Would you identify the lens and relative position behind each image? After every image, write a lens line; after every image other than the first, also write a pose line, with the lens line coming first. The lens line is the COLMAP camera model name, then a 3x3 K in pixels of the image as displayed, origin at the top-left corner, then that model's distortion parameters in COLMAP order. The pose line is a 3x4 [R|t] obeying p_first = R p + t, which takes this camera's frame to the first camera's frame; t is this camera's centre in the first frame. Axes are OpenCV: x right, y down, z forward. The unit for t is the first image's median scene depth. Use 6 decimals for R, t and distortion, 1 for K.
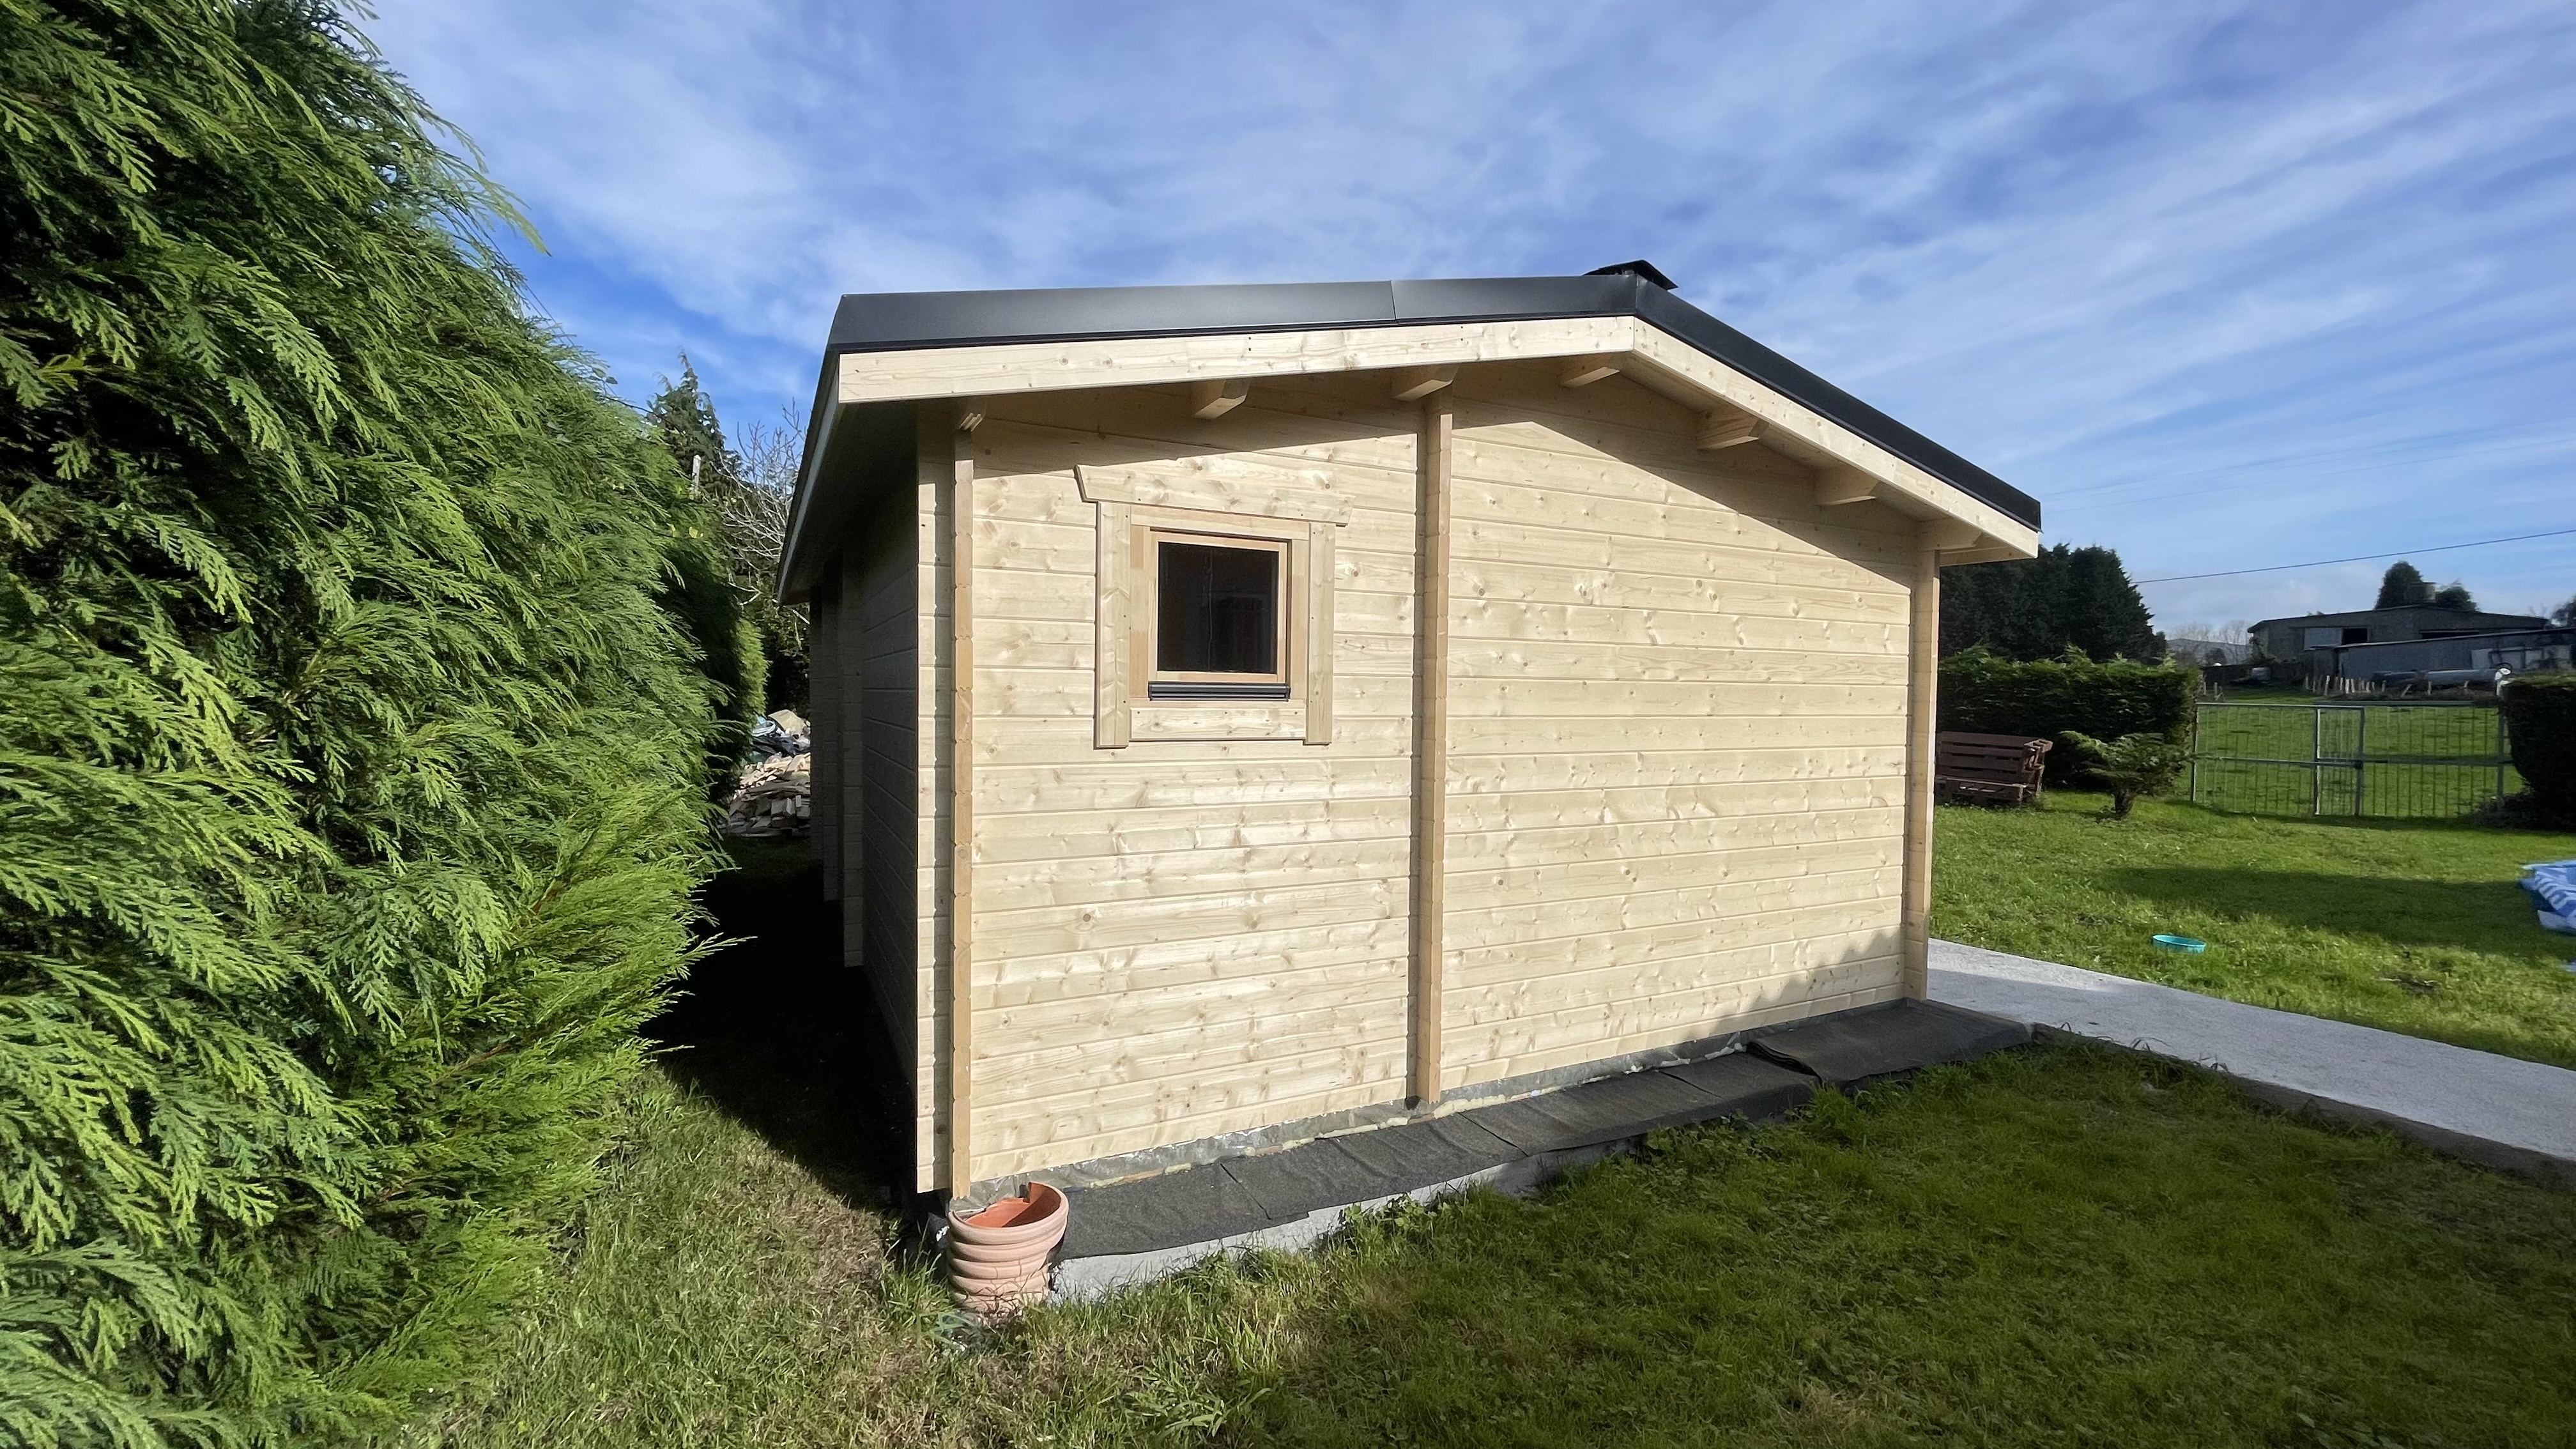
lens RADIAL K [[1047.8, 0, 1242.6], [0, 1047.8, 716.4], [0, 0, 1]] dist [-0.009940, 0.004339]
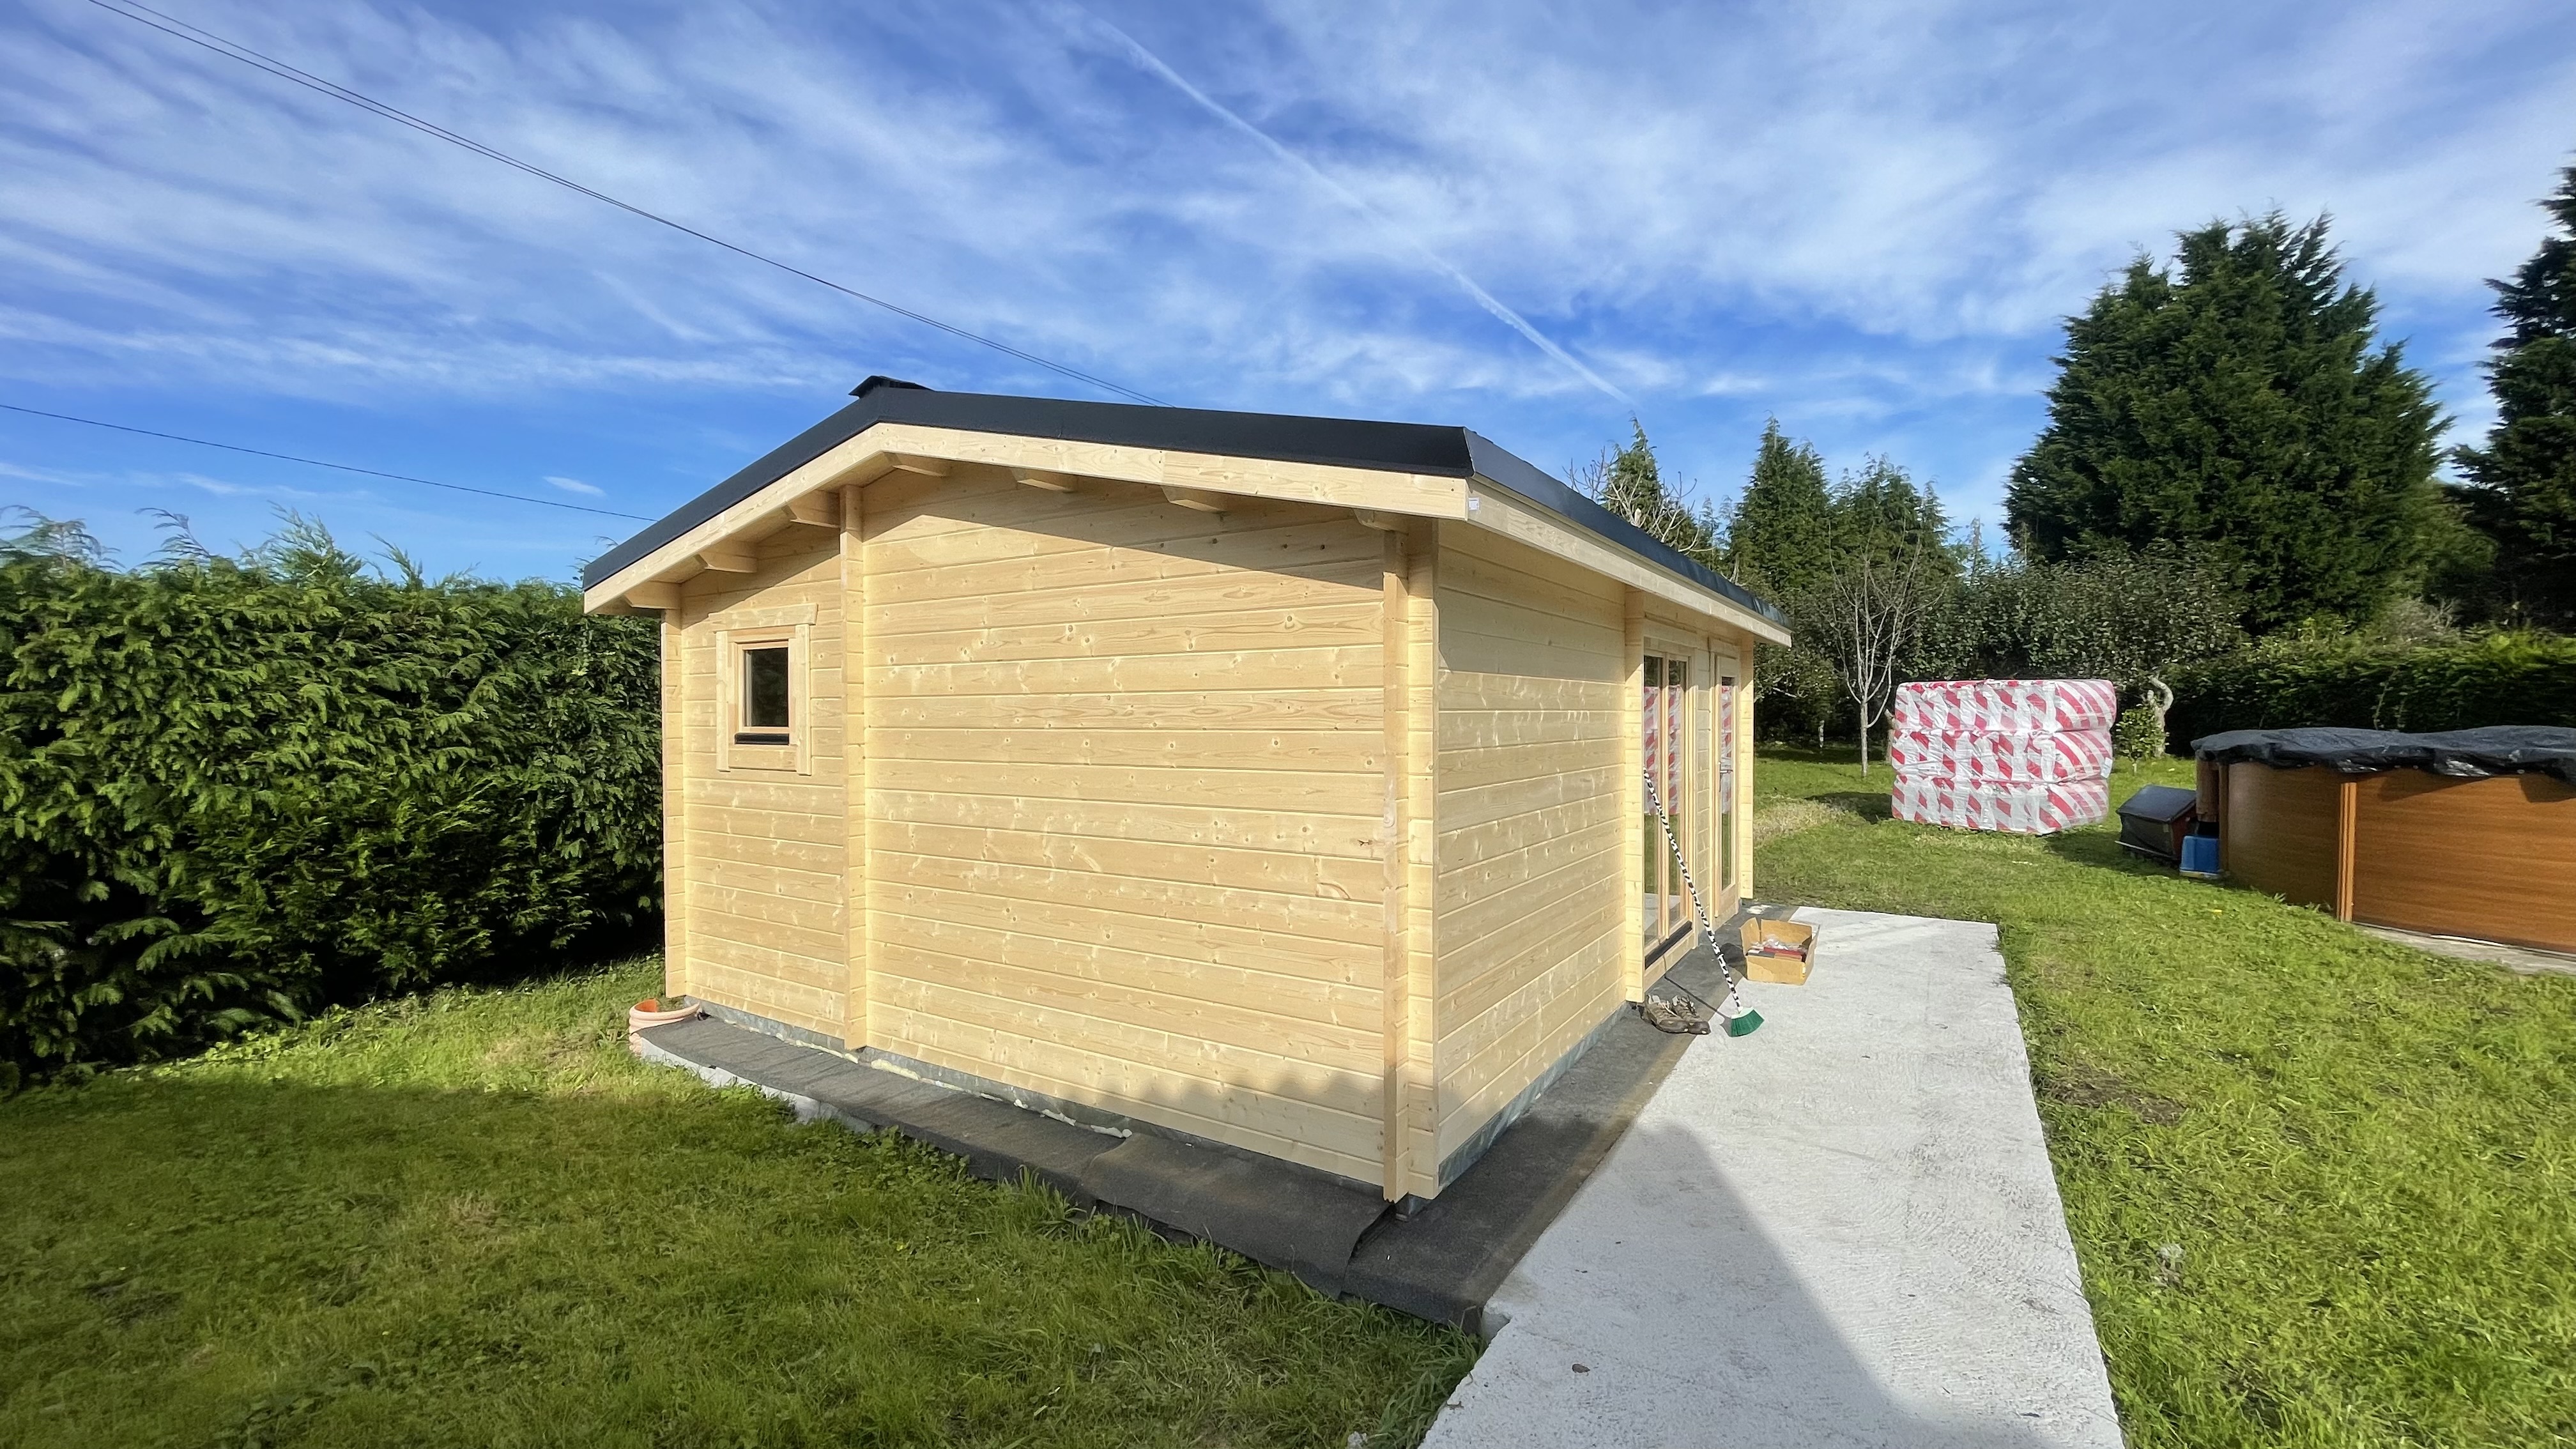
lens RADIAL K [[1047.8, 0, 1290.0], [0, 1047.8, 725.3], [0, 0, 1]] dist [-0.009940, 0.004339]
pose [[0.514172, -0.002269, -0.857684, 1.304986], [-0.011875, 0.999882, -0.009764, -0.029210], [0.857605, 0.015205, 0.514084, 0.641347]]
